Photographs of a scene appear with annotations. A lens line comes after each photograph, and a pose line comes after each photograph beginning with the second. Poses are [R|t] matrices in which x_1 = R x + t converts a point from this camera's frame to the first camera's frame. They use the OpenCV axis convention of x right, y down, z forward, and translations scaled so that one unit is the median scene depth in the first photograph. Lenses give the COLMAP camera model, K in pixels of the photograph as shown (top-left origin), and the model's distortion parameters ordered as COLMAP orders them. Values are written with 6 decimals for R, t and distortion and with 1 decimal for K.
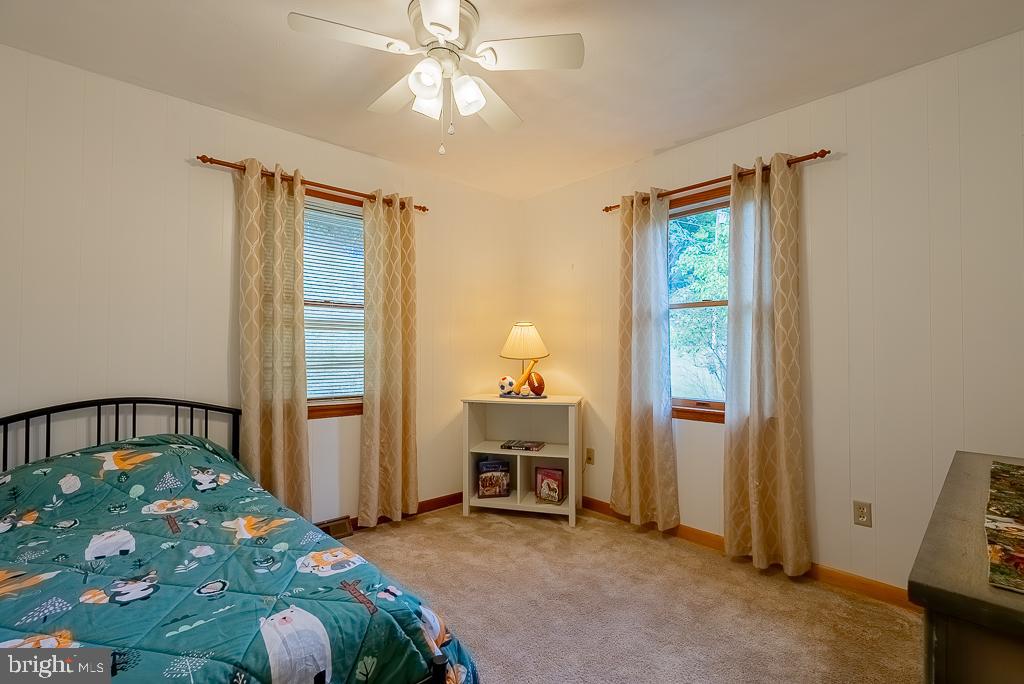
lens RADIAL K [[465.7, 0, 518.2], [0, 465.7, 345.9], [0, 0, 1]] dist [-0.003522, -0.000277]
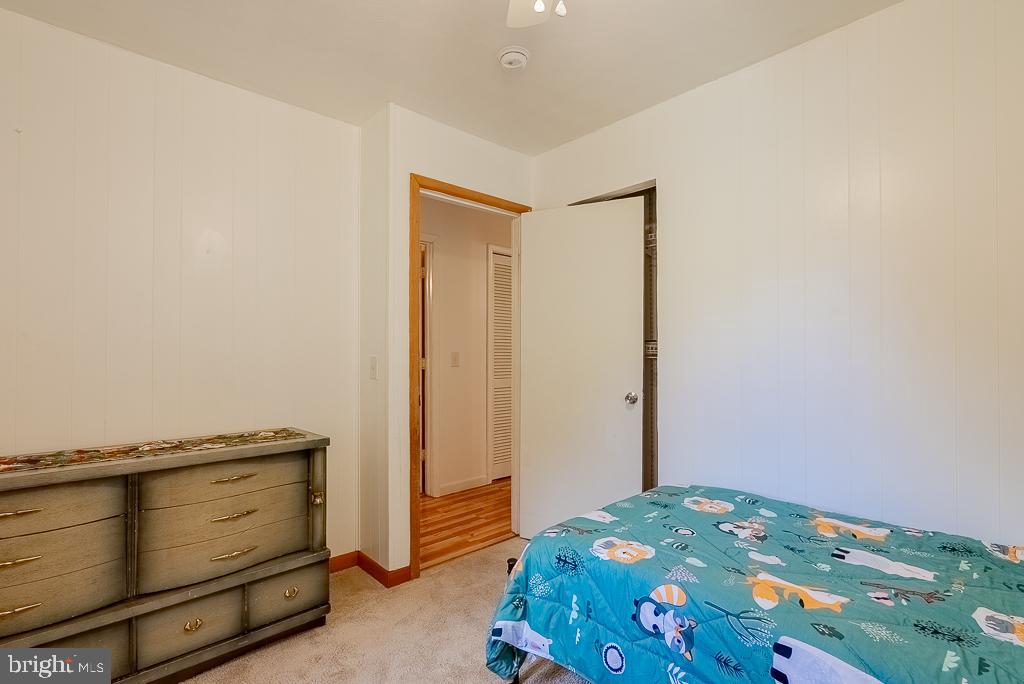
lens RADIAL K [[484.5, 0, 512.0], [0, 484.5, 342.0], [0, 0, 1]] dist [-0.001210, -0.000193]
pose [[-0.999982, 0.002981, 0.005144, -0.073154], [0.002866, 0.999747, -0.022320, -0.002033], [-0.005209, -0.022305, -0.999738, 1.090935]]
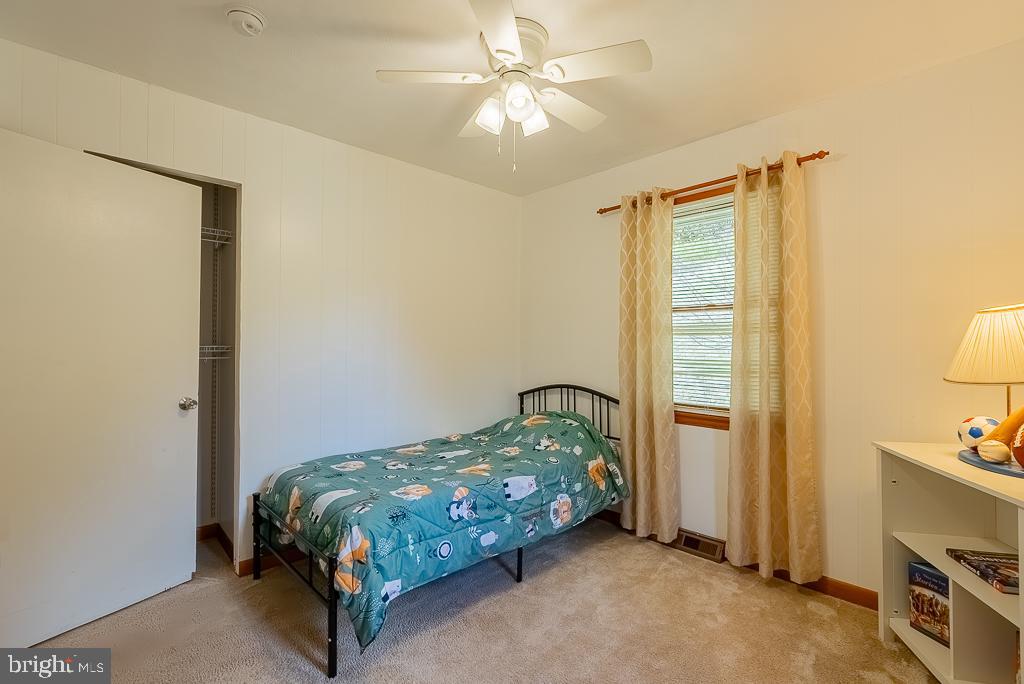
lens RADIAL K [[465.7, 0, 518.2], [0, 465.7, 345.9], [0, 0, 1]] dist [-0.003522, -0.000277]
pose [[0.022524, -0.002033, -0.999744, 0.600583], [0.005000, 0.999986, -0.001920, -0.013452], [0.999734, -0.004956, 0.022534, 0.671706]]
